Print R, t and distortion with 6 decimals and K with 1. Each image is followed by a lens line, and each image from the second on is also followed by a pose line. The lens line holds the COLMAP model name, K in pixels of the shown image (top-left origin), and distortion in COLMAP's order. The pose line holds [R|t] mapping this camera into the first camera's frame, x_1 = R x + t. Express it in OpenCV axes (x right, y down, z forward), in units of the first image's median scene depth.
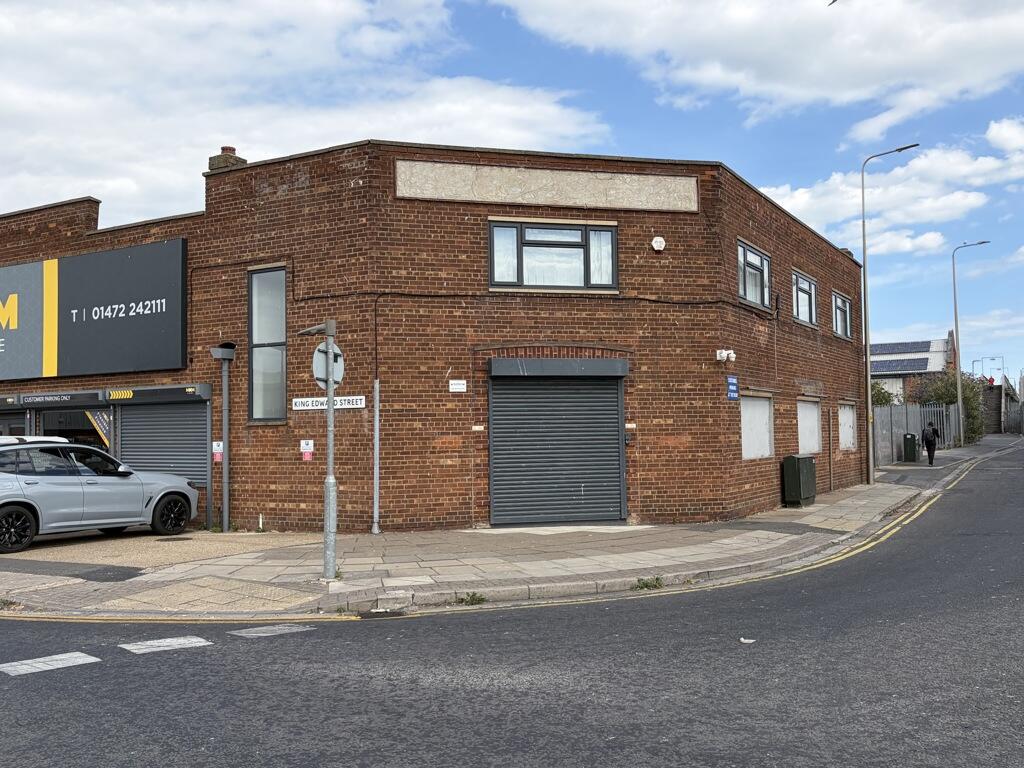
lens RADIAL K [[977.7, 0, 509.9], [0, 977.7, 383.2], [0, 0, 1]] dist [0.038223, 0.000000]
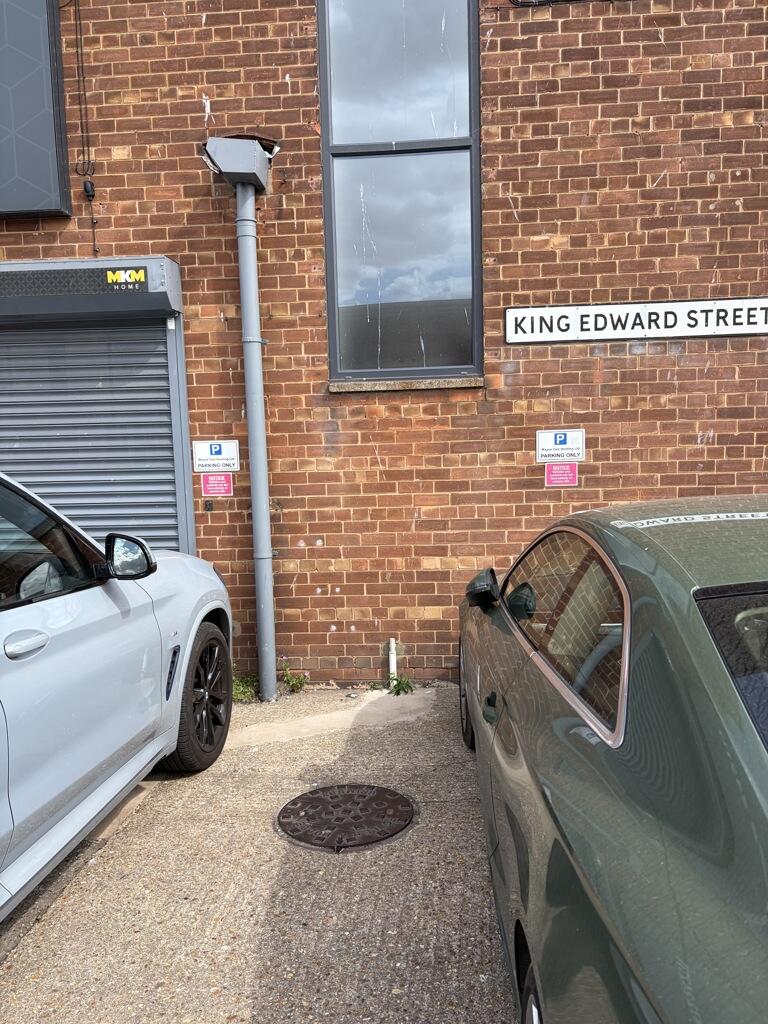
lens RADIAL K [[770.1, 0, 383.4], [0, 770.1, 533.3], [0, 0, 1]] dist [0.058646, -0.057948]
pose [[0.894547, -0.051353, 0.444014, -0.382542], [-0.010953, 0.990561, 0.136631, 0.056484], [-0.446839, -0.127086, 0.885542, 0.760290]]
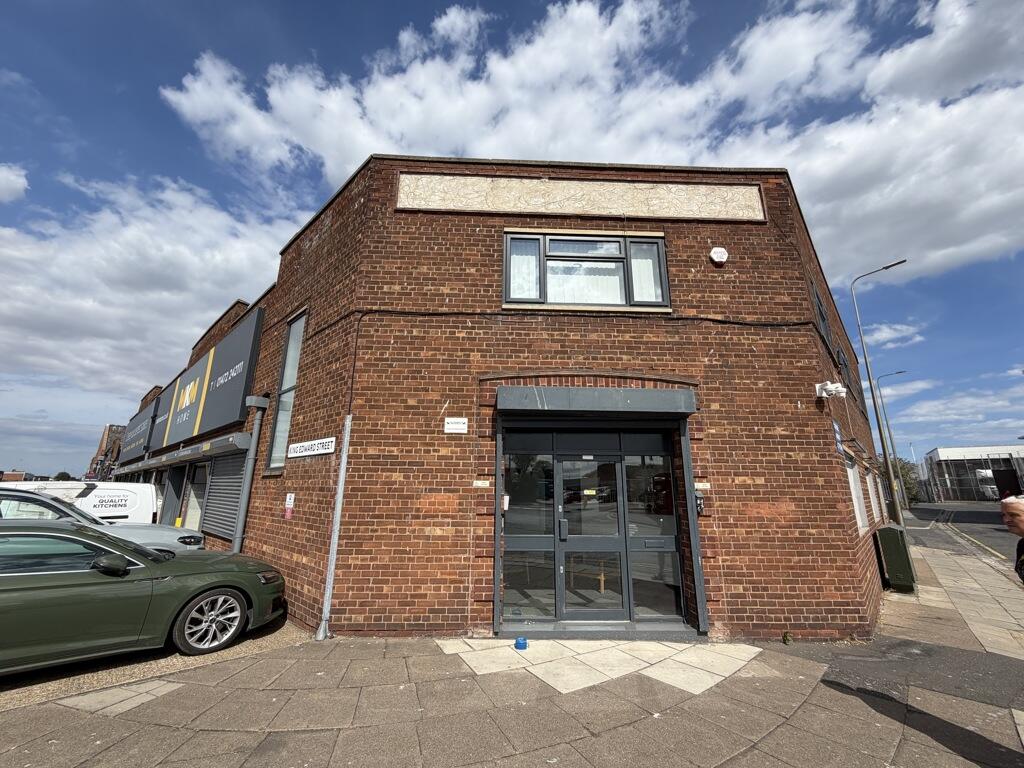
lens RADIAL K [[407.9, 0, 506.5], [0, 407.9, 384.8], [0, 0, 1]] dist [-0.007056, 0.000340]
pose [[0.975657, -0.029248, -0.217341, 0.051336], [-0.014825, 0.980003, -0.198428, 0.032399], [0.218799, 0.196820, 0.955714, 0.674016]]
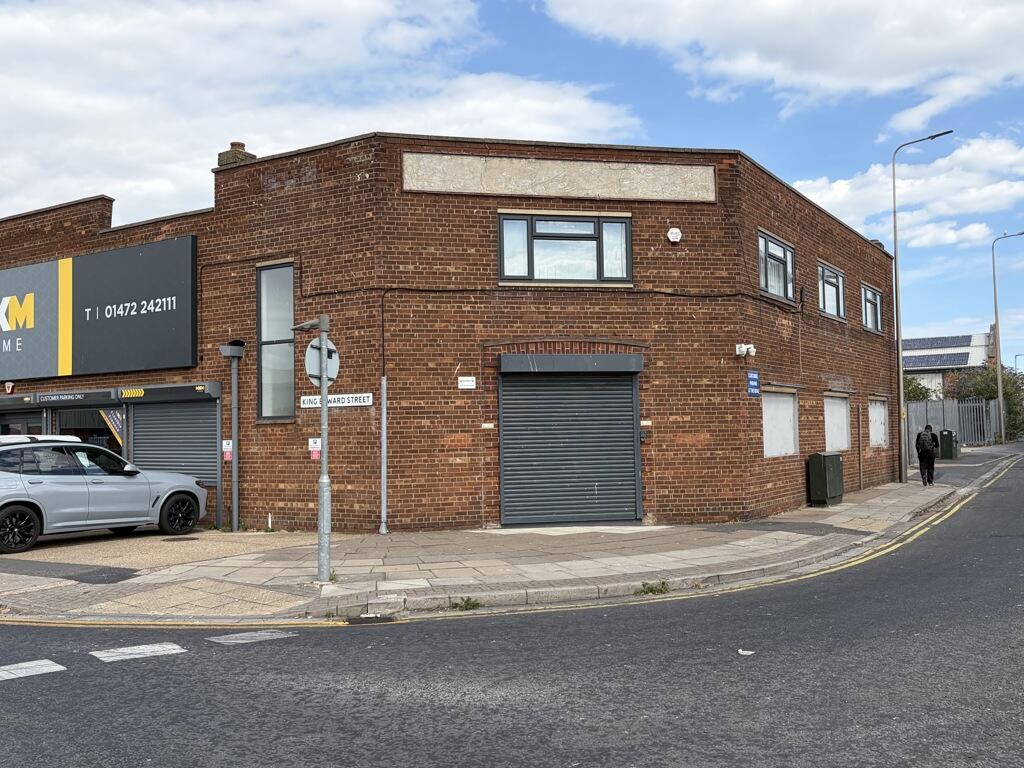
lens RADIAL K [[977.7, 0, 503.1], [0, 977.7, 381.5], [0, 0, 1]] dist [0.038223, 0.000000]
pose [[0.999062, -0.004666, -0.043047, 0.023834], [0.004722, 0.999988, 0.001198, 0.000477], [0.043041, -0.001400, 0.999072, 0.024384]]
